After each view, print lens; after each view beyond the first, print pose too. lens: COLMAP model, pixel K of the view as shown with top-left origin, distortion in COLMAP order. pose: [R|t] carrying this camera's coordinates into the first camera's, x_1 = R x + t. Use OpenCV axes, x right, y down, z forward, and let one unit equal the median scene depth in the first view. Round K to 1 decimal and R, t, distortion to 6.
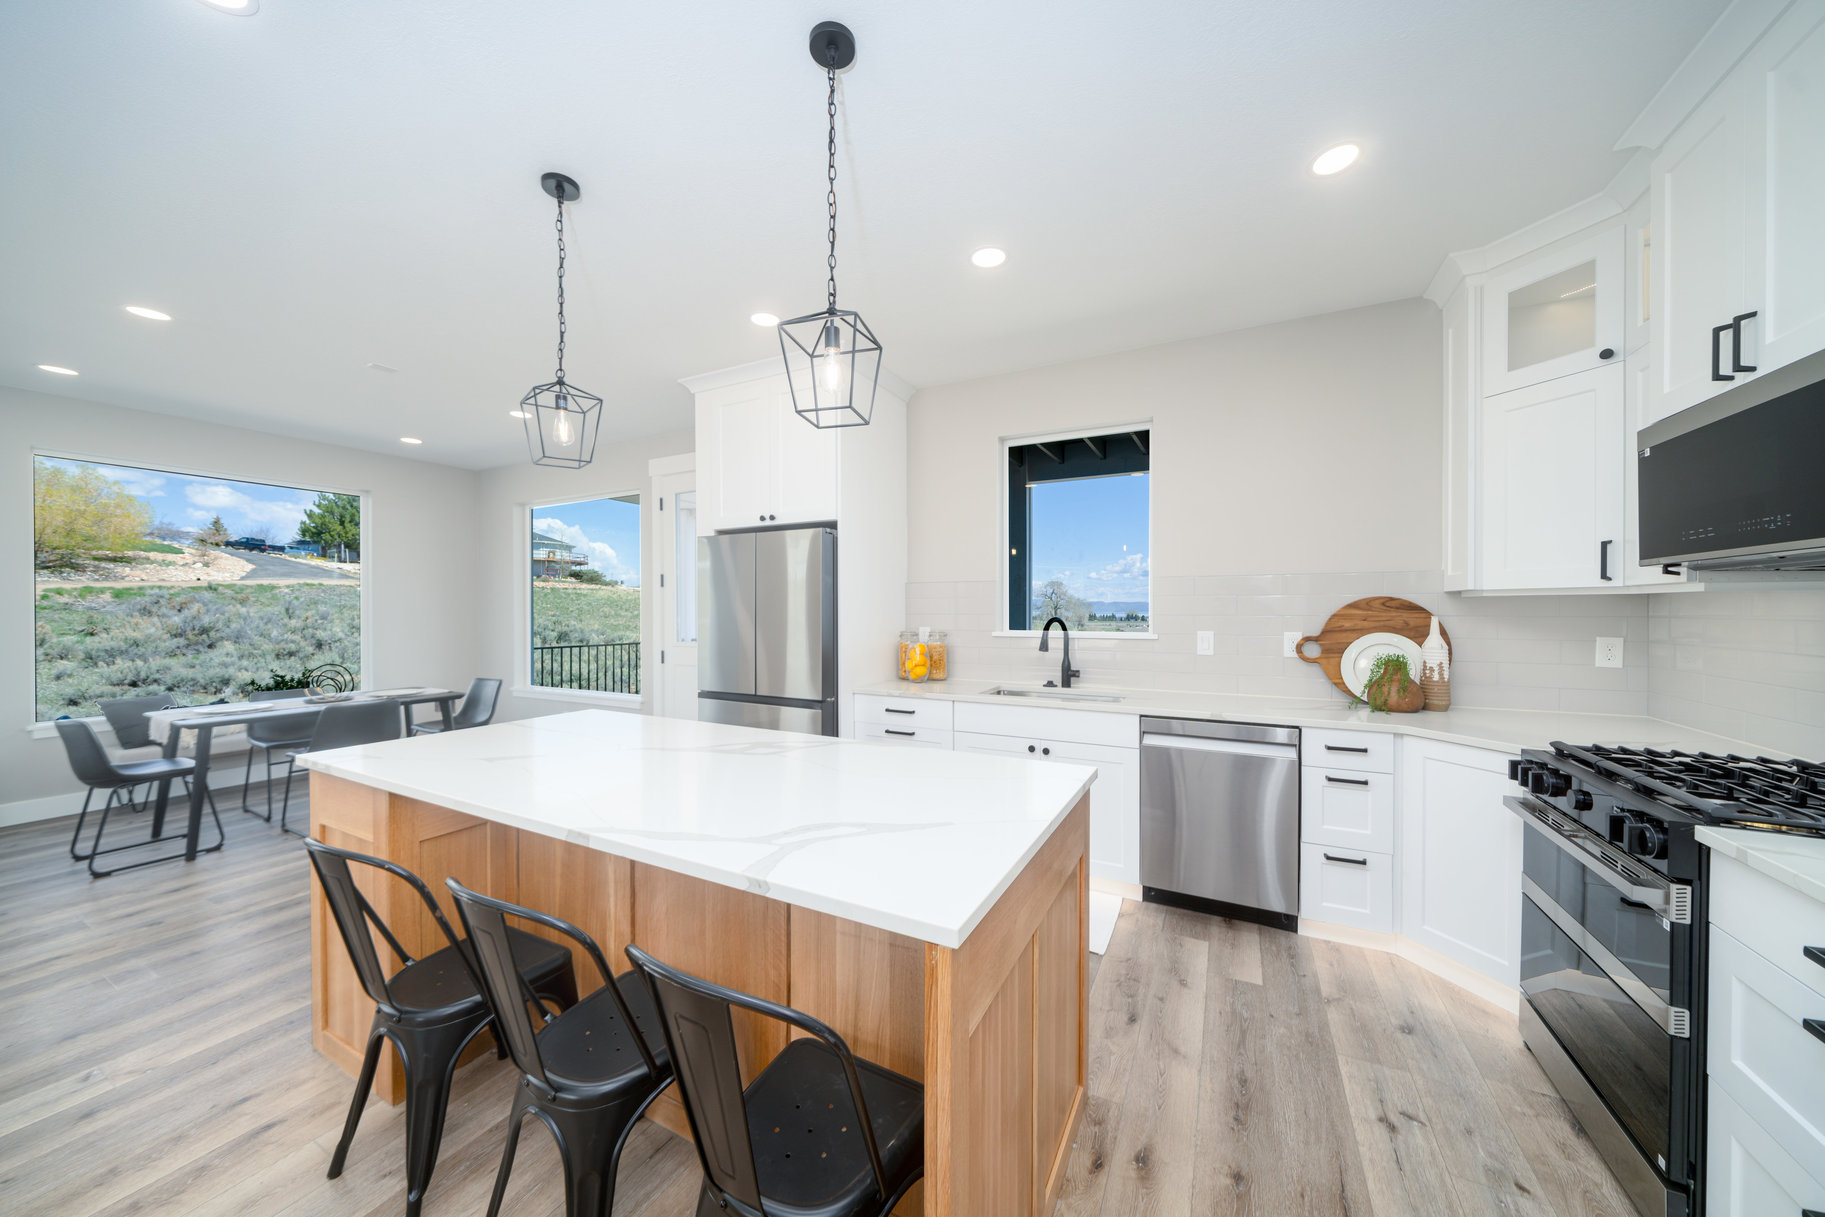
lens RADIAL K [[629.8, 0, 907.8], [0, 629.8, 614.3], [0, 0, 1]] dist [-0.006626, 0.000117]
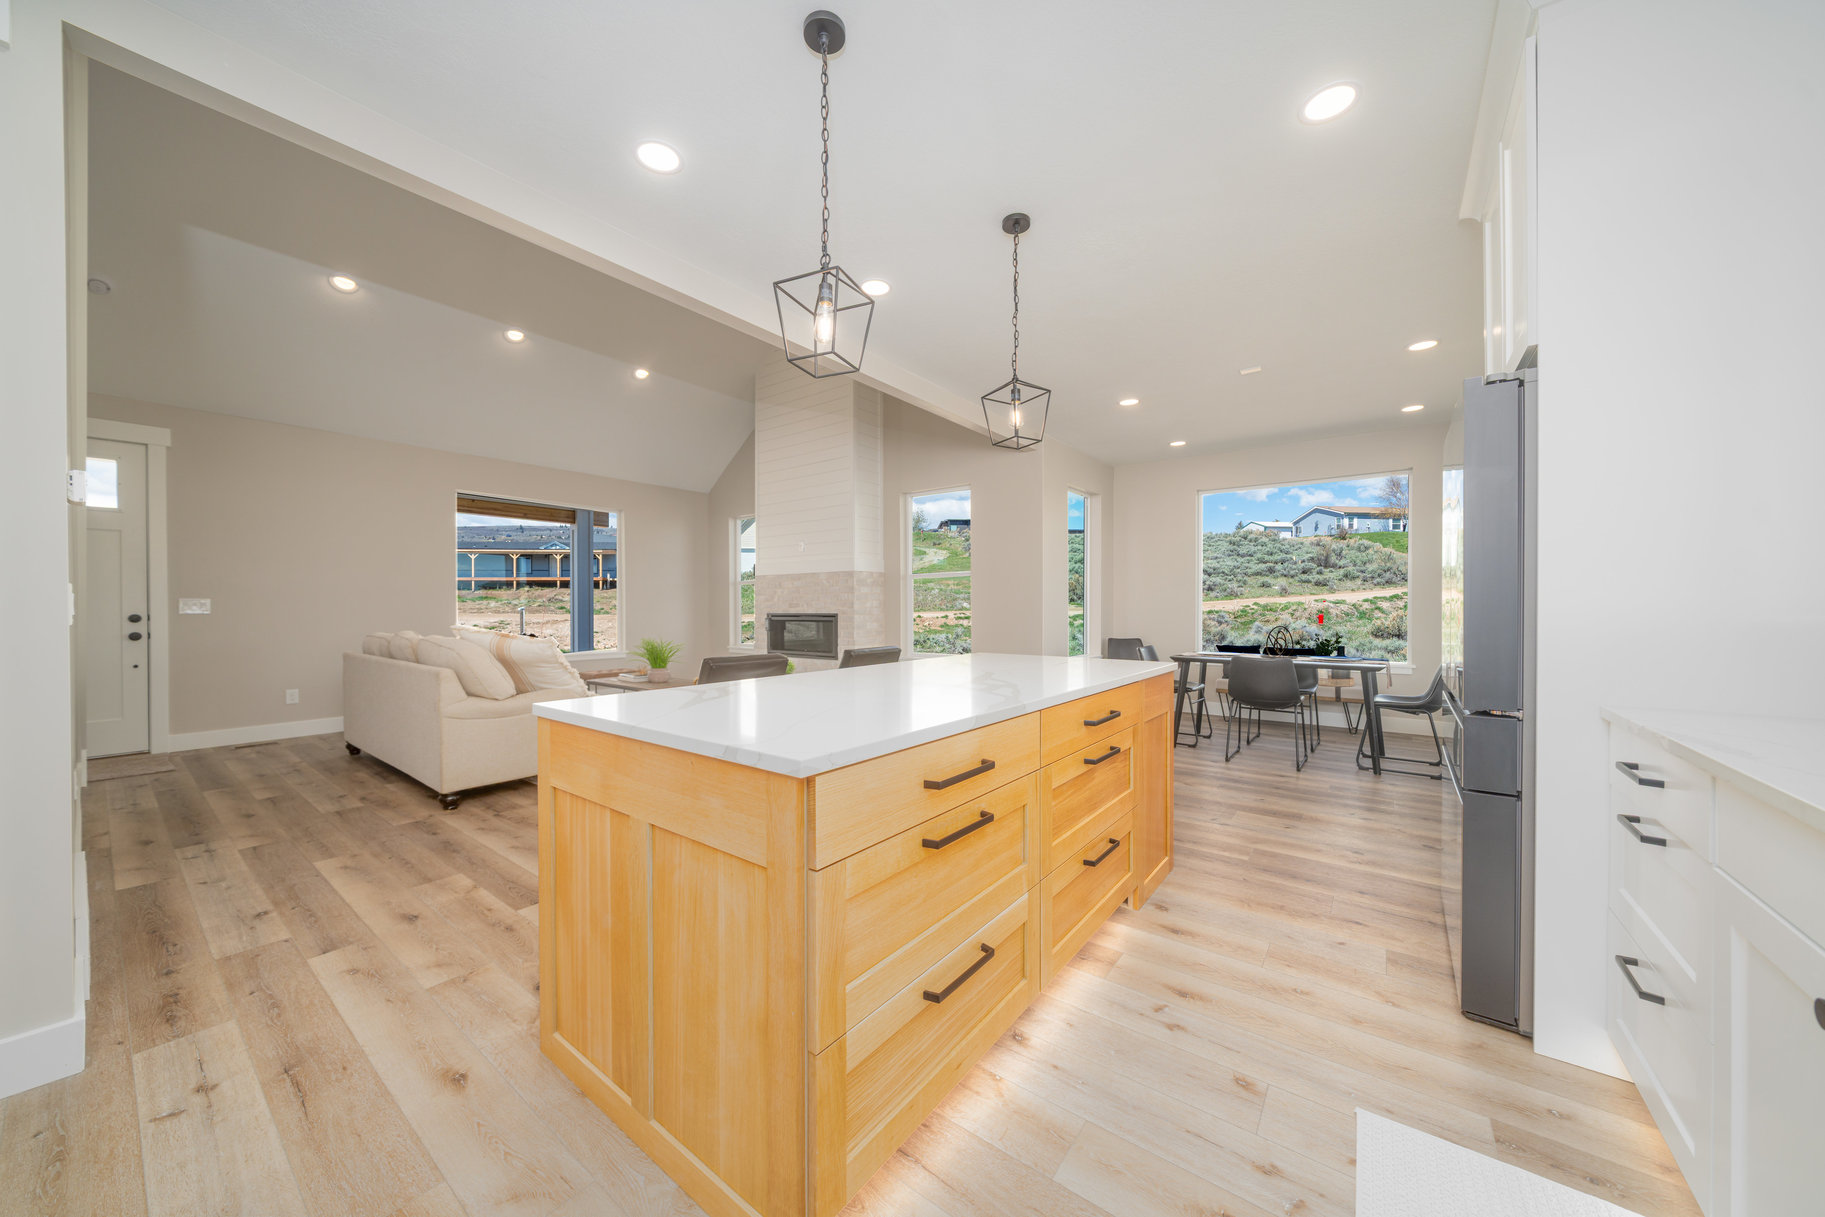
lens RADIAL K [[618.3, 0, 908.6], [0, 618.3, 609.4], [0, 0, 1]] dist [-0.001680, 0.000003]
pose [[-0.167552, 0.007400, -0.985835, 0.055422], [-0.006354, 0.999943, 0.008586, 0.006349], [0.985843, 0.007703, -0.167495, 0.078379]]
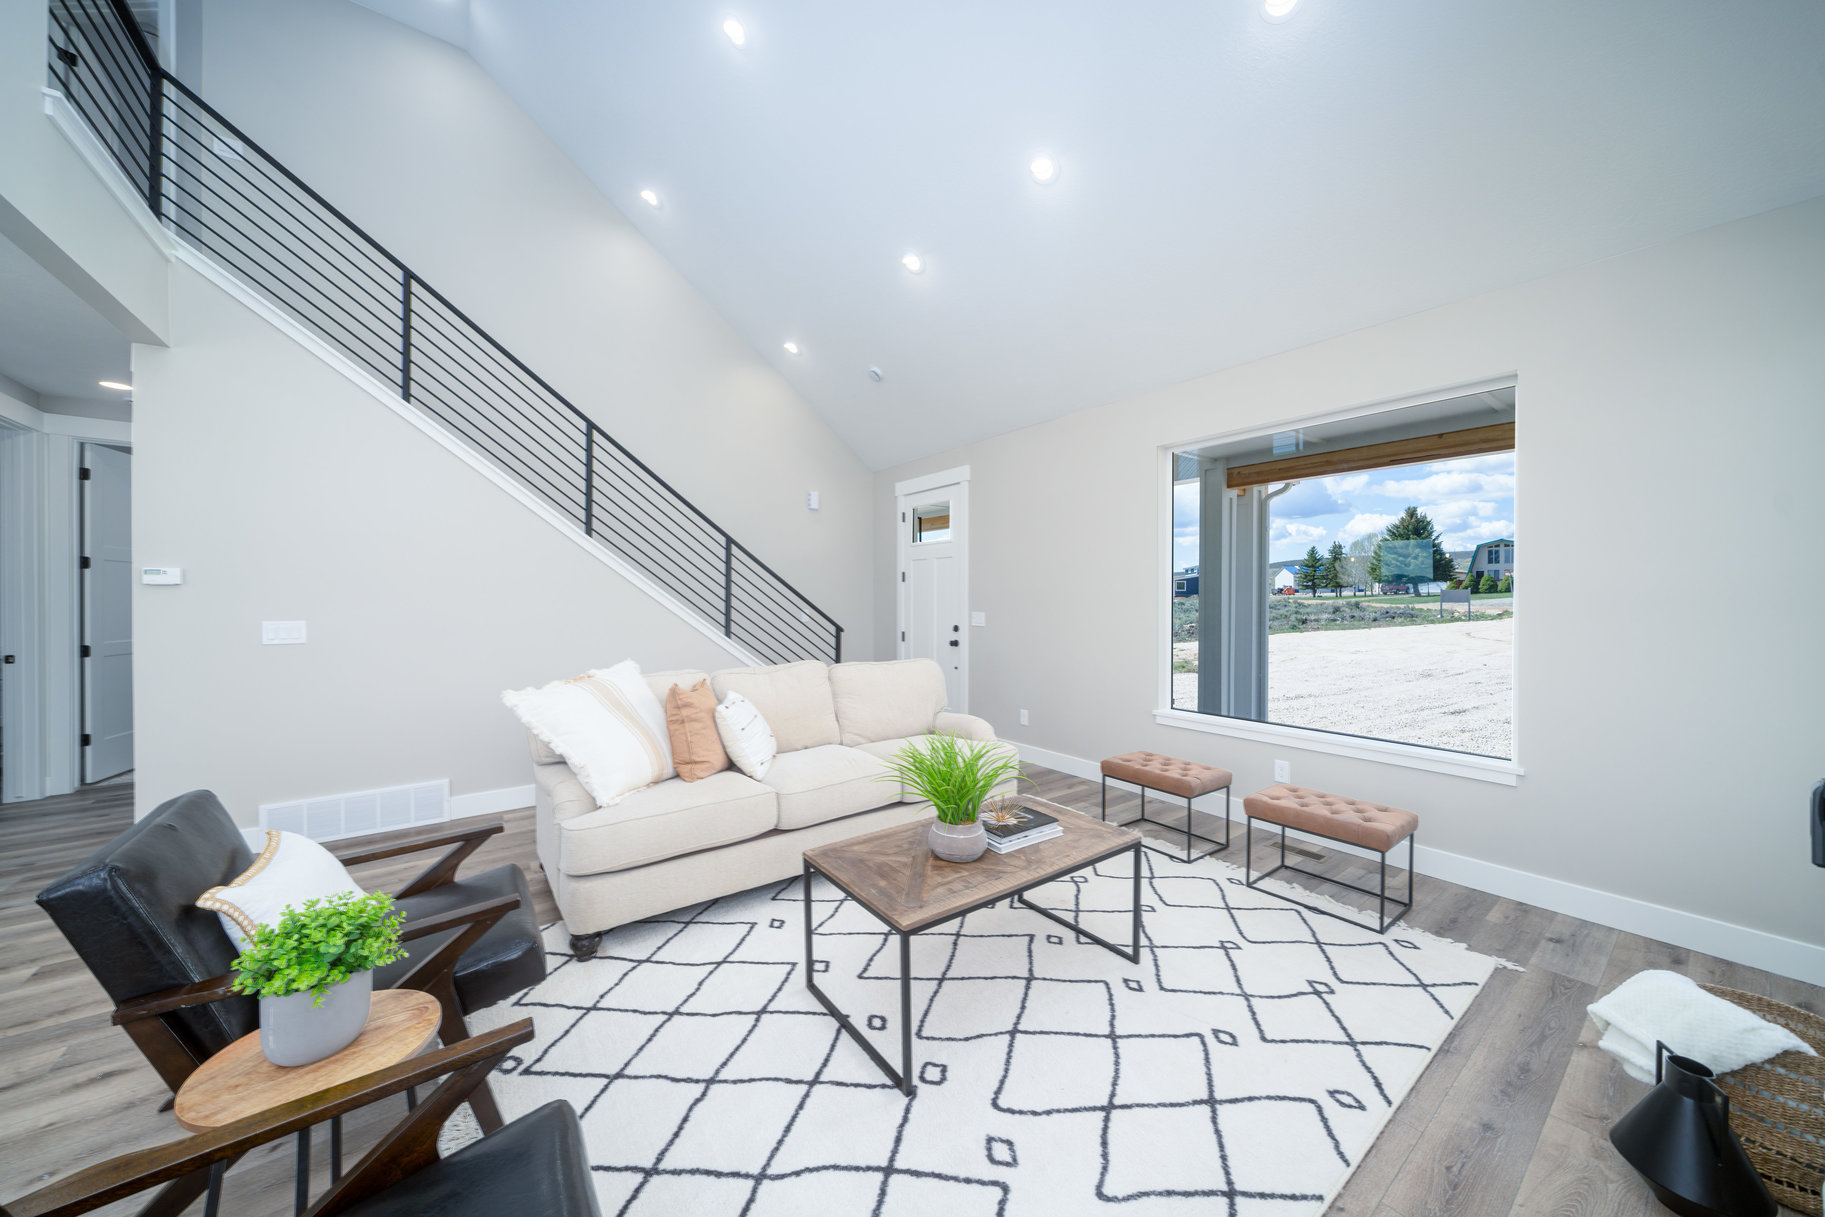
lens RADIAL K [[646.2, 0, 933.7], [0, 646.2, 601.2], [0, 0, 1]] dist [0.002927, 0.000114]
pose [[-0.909331, -0.000267, 0.416073, -0.167913], [0.004162, 0.999944, 0.009739, -0.000082], [-0.416053, 0.010588, -0.909279, 0.036740]]
